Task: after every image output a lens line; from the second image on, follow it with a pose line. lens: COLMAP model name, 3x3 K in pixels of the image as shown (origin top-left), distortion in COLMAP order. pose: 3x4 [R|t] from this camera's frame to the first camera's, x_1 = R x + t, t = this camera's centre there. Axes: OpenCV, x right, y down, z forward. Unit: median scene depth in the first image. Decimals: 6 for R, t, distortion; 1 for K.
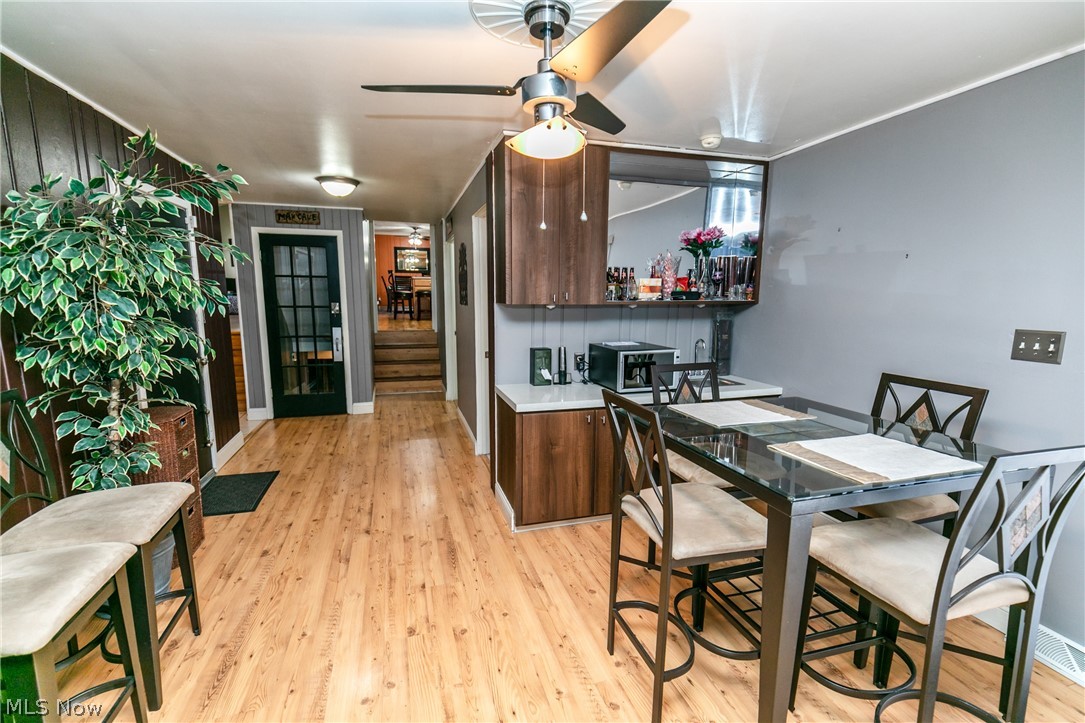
lens RADIAL K [[481.2, 0, 541.6], [0, 481.2, 366.4], [0, 0, 1]] dist [0.007015, -0.001091]
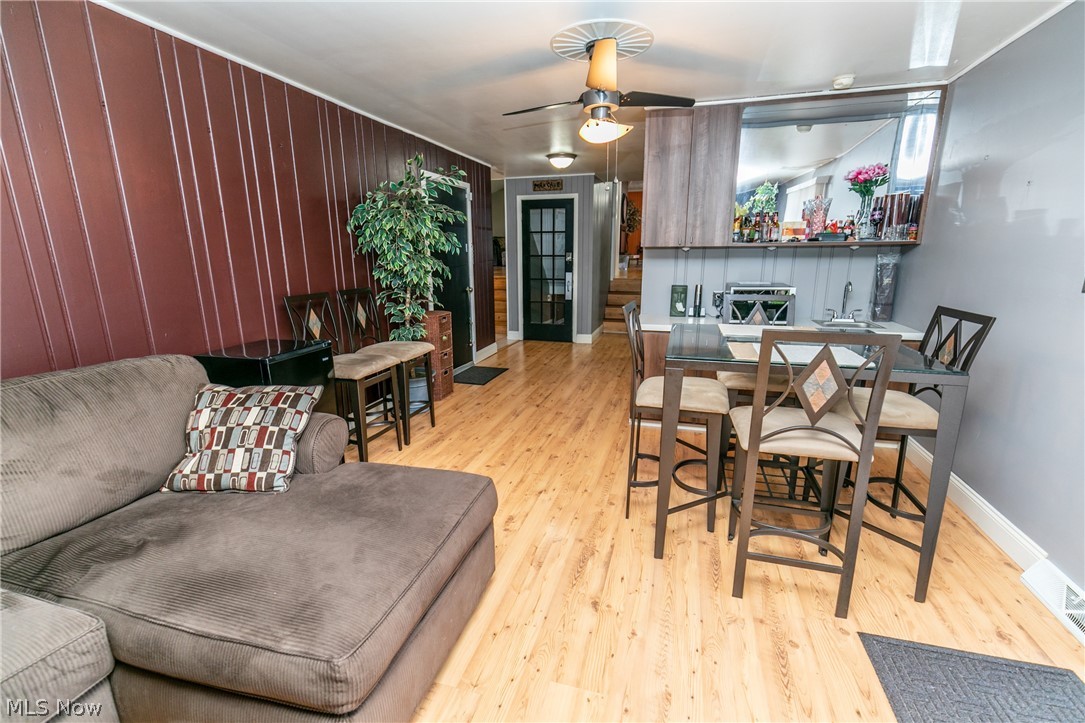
lens RADIAL K [[481.2, 0, 536.8], [0, 481.2, 362.6], [0, 0, 1]] dist [0.007015, -0.001091]
pose [[0.836515, 0.114336, -0.535882, 0.407549], [-0.071413, 0.992395, 0.100261, 0.065620], [0.543270, -0.045601, 0.838319, -0.227055]]
